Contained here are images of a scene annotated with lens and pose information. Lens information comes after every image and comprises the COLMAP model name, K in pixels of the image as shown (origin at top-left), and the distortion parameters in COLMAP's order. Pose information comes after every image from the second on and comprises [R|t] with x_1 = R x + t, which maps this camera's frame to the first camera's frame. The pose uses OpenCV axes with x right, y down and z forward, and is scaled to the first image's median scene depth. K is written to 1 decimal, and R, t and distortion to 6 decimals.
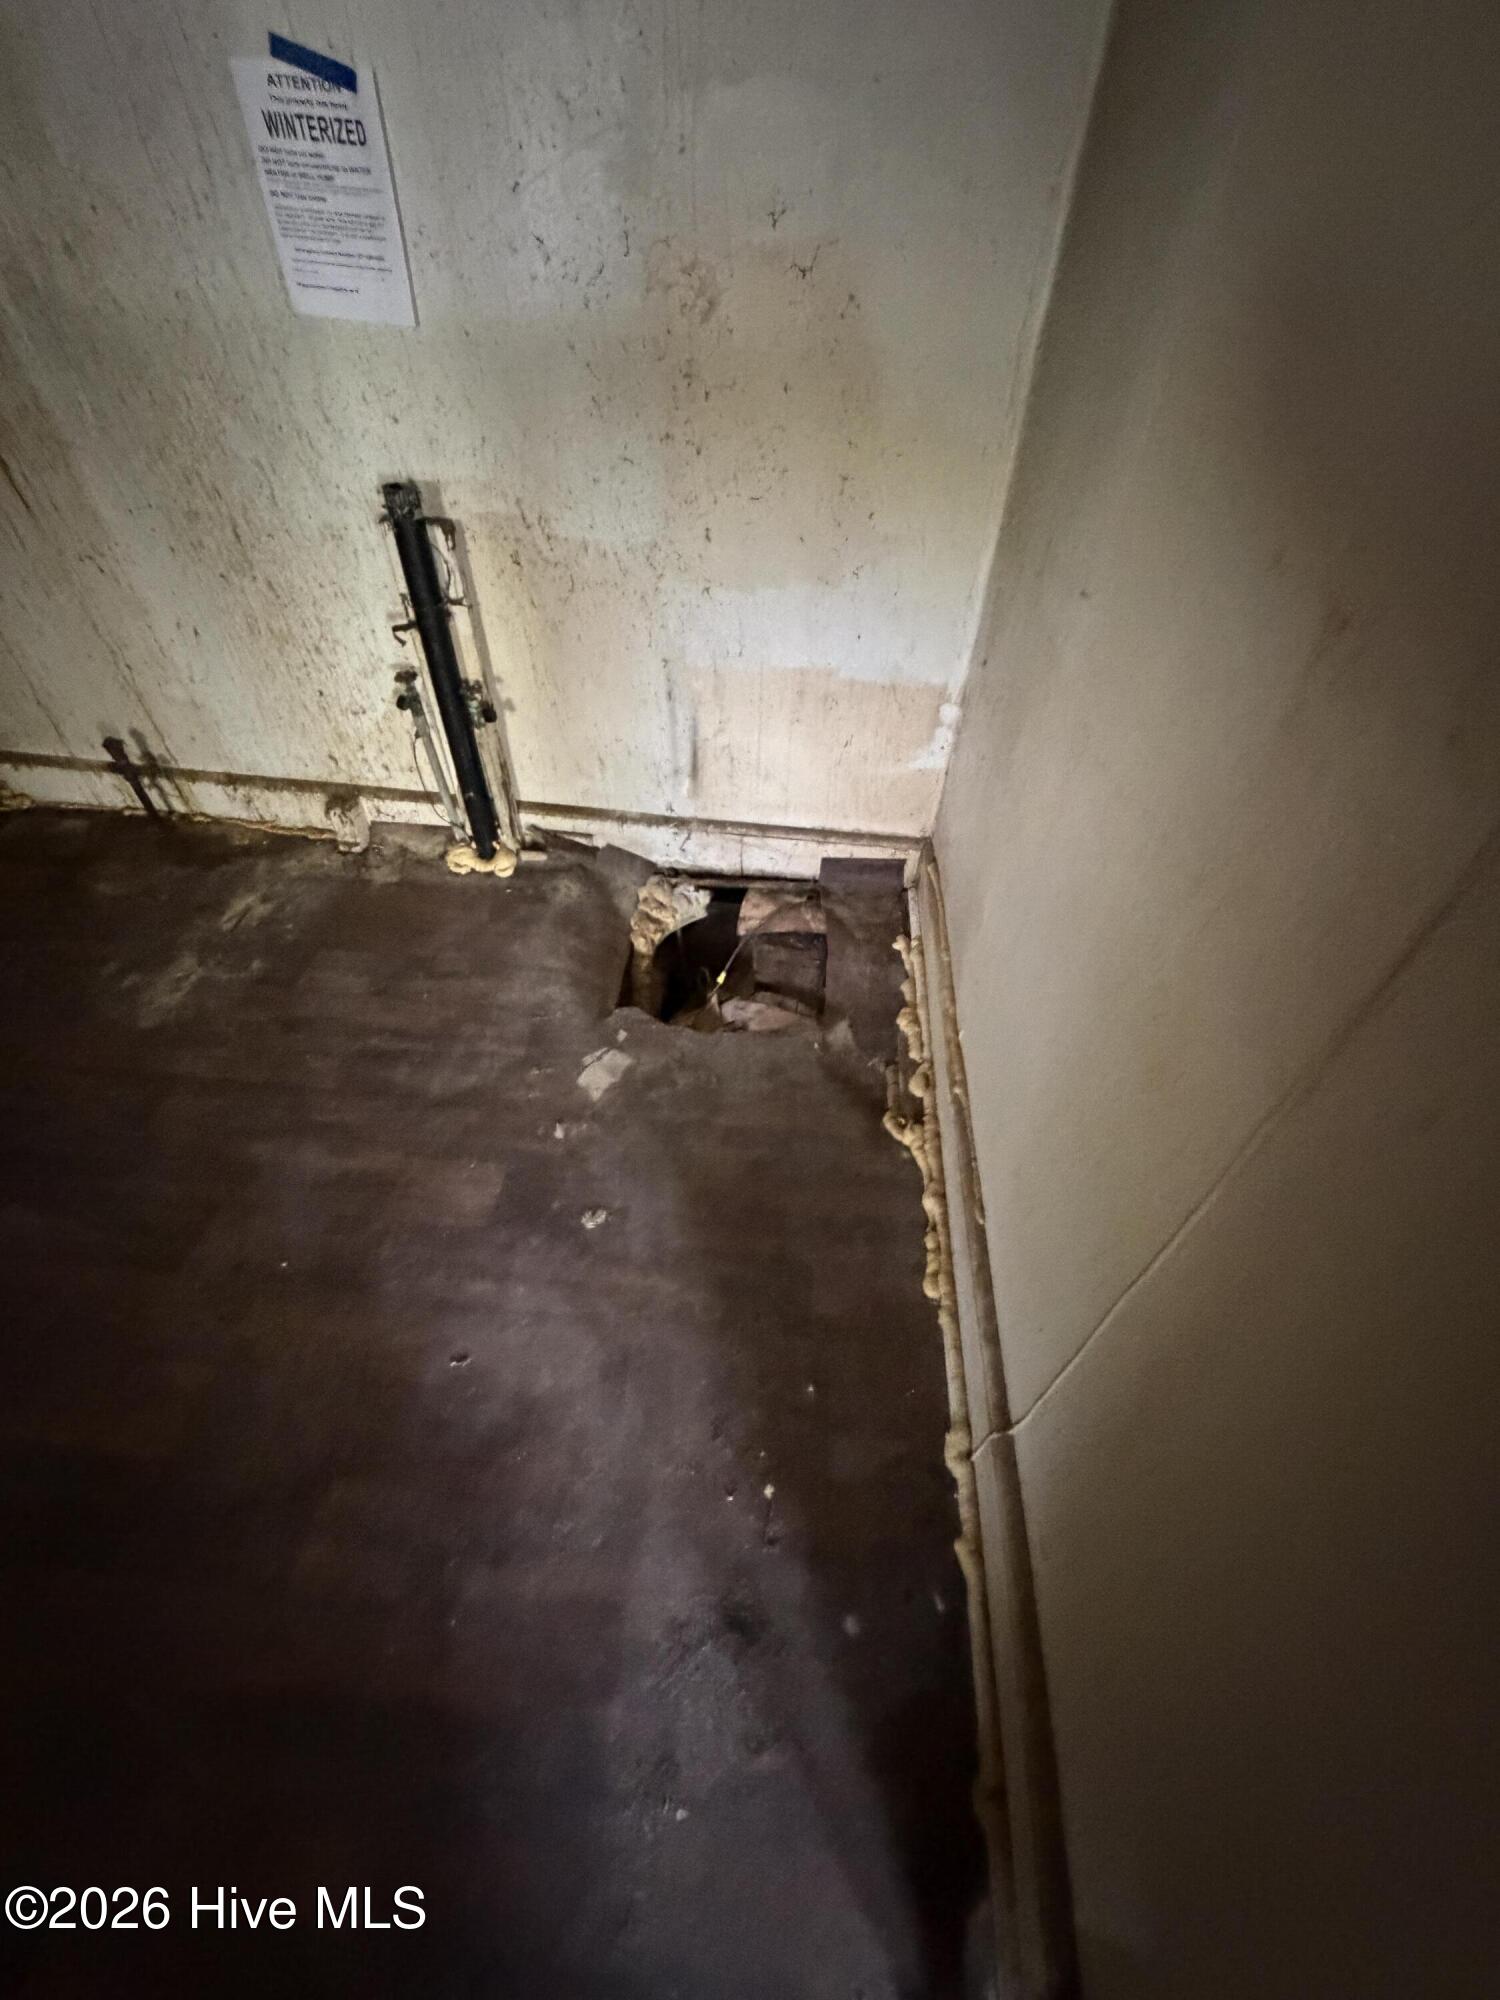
lens RADIAL K [[796.2, 0, 747.3], [0, 796.2, 1003.8], [0, 0, 1]] dist [0.001663, 0.000103]
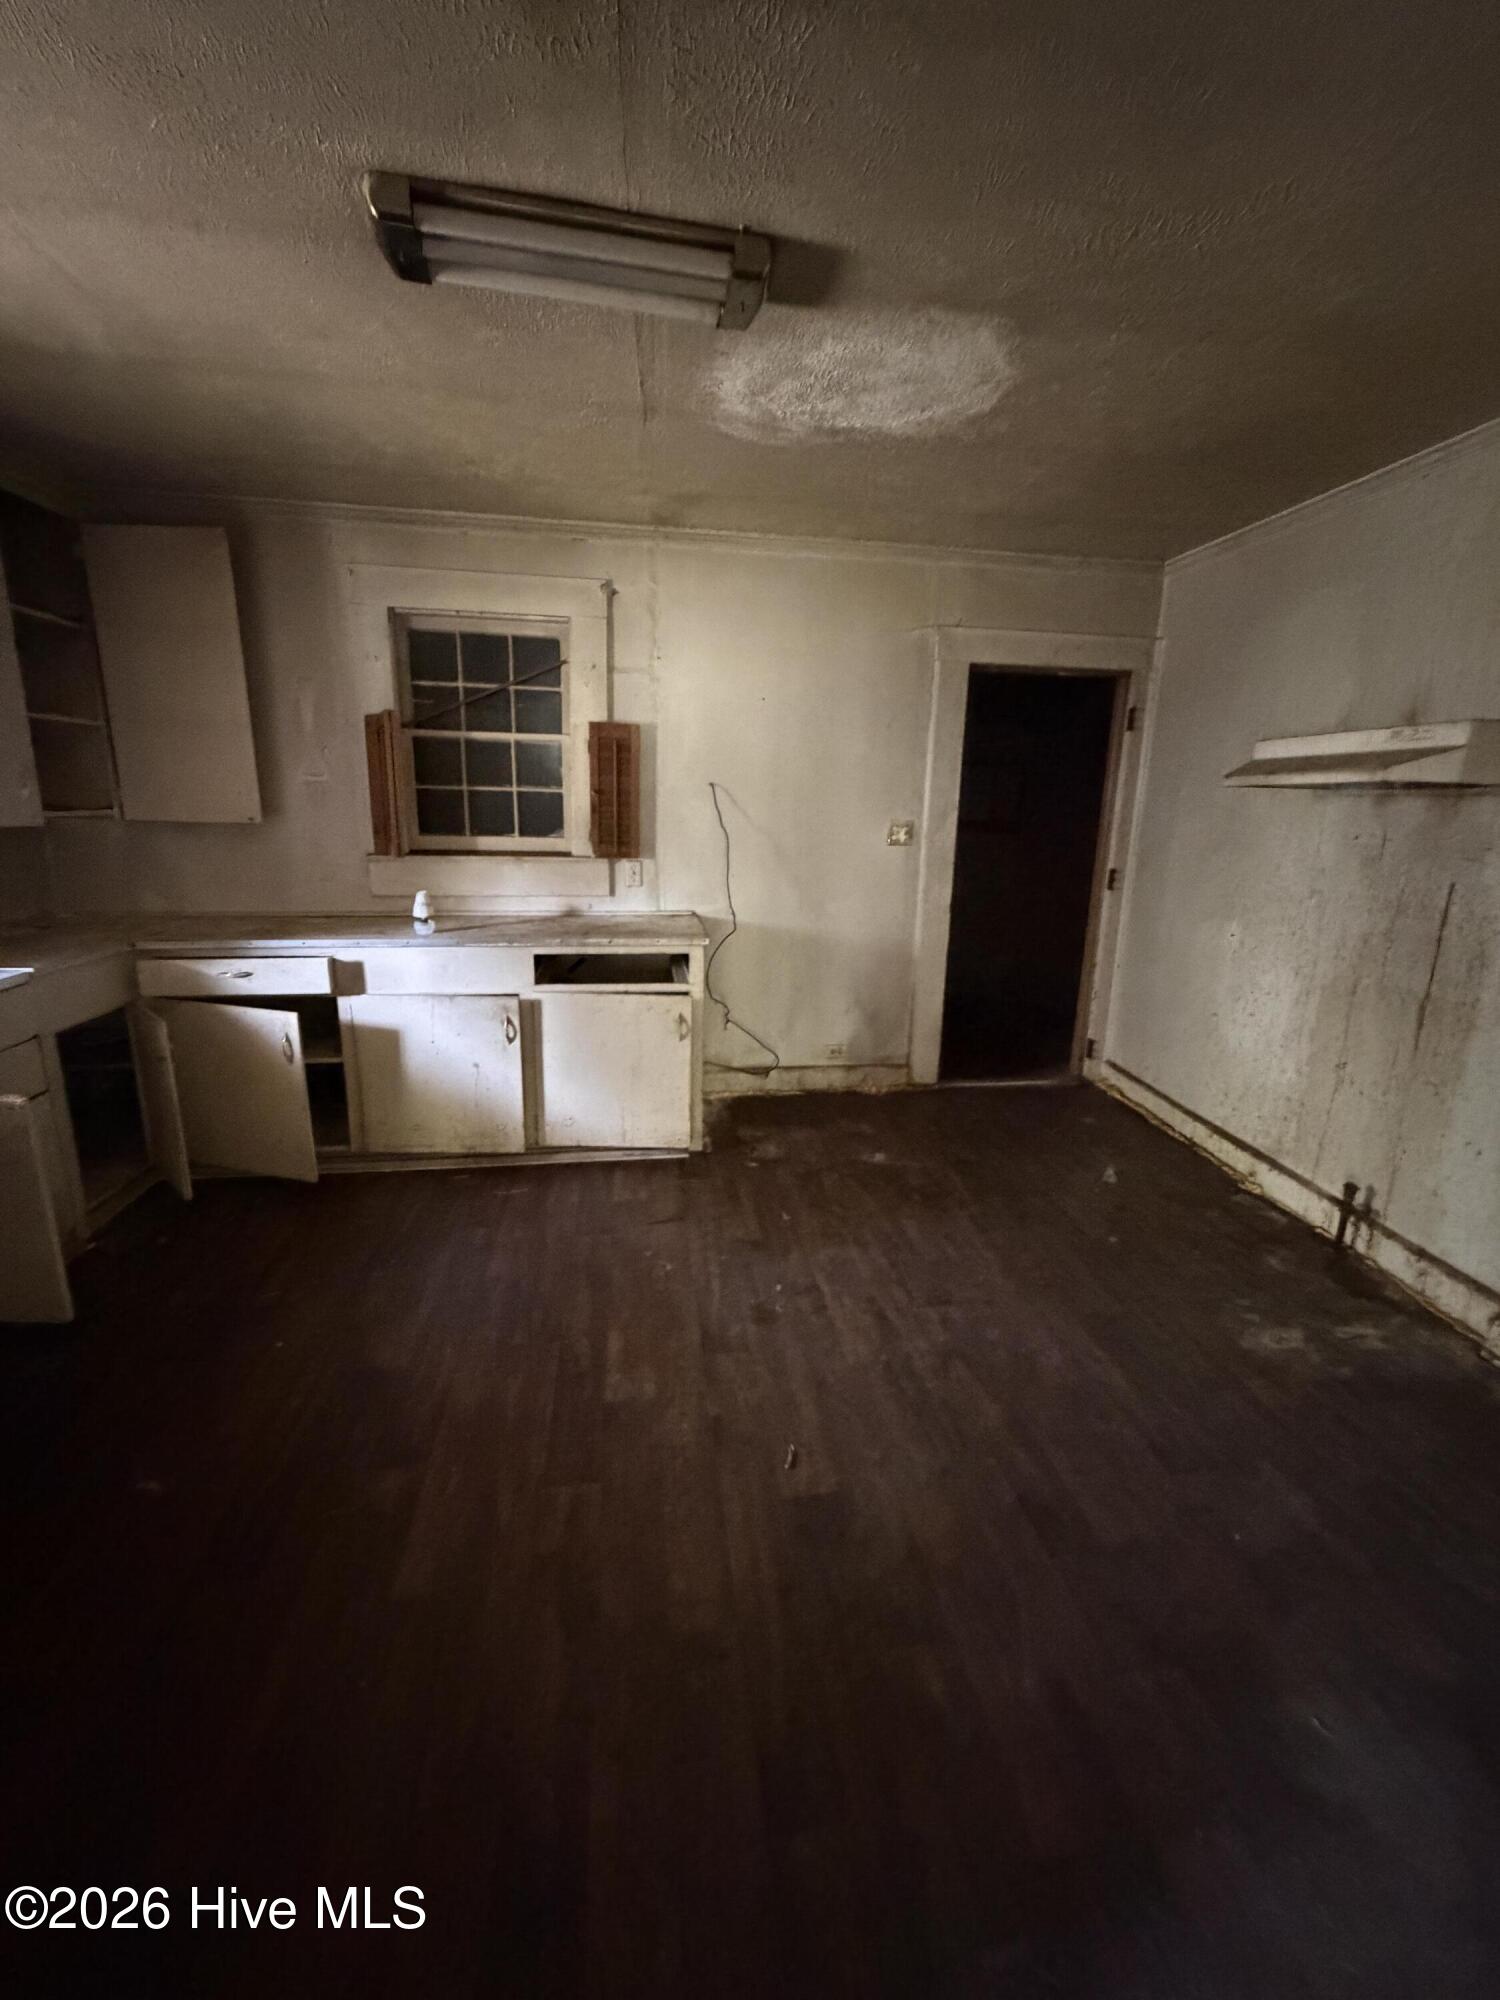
lens RADIAL K [[796.2, 0, 750.5], [0, 796.2, 998.2], [0, 0, 1]] dist [0.001663, 0.000103]
pose [[0.244526, 0.223238, -0.943595, 0.154437], [-0.705062, 0.708987, -0.014978, 0.177250], [0.665653, 0.668956, 0.330763, -0.328515]]
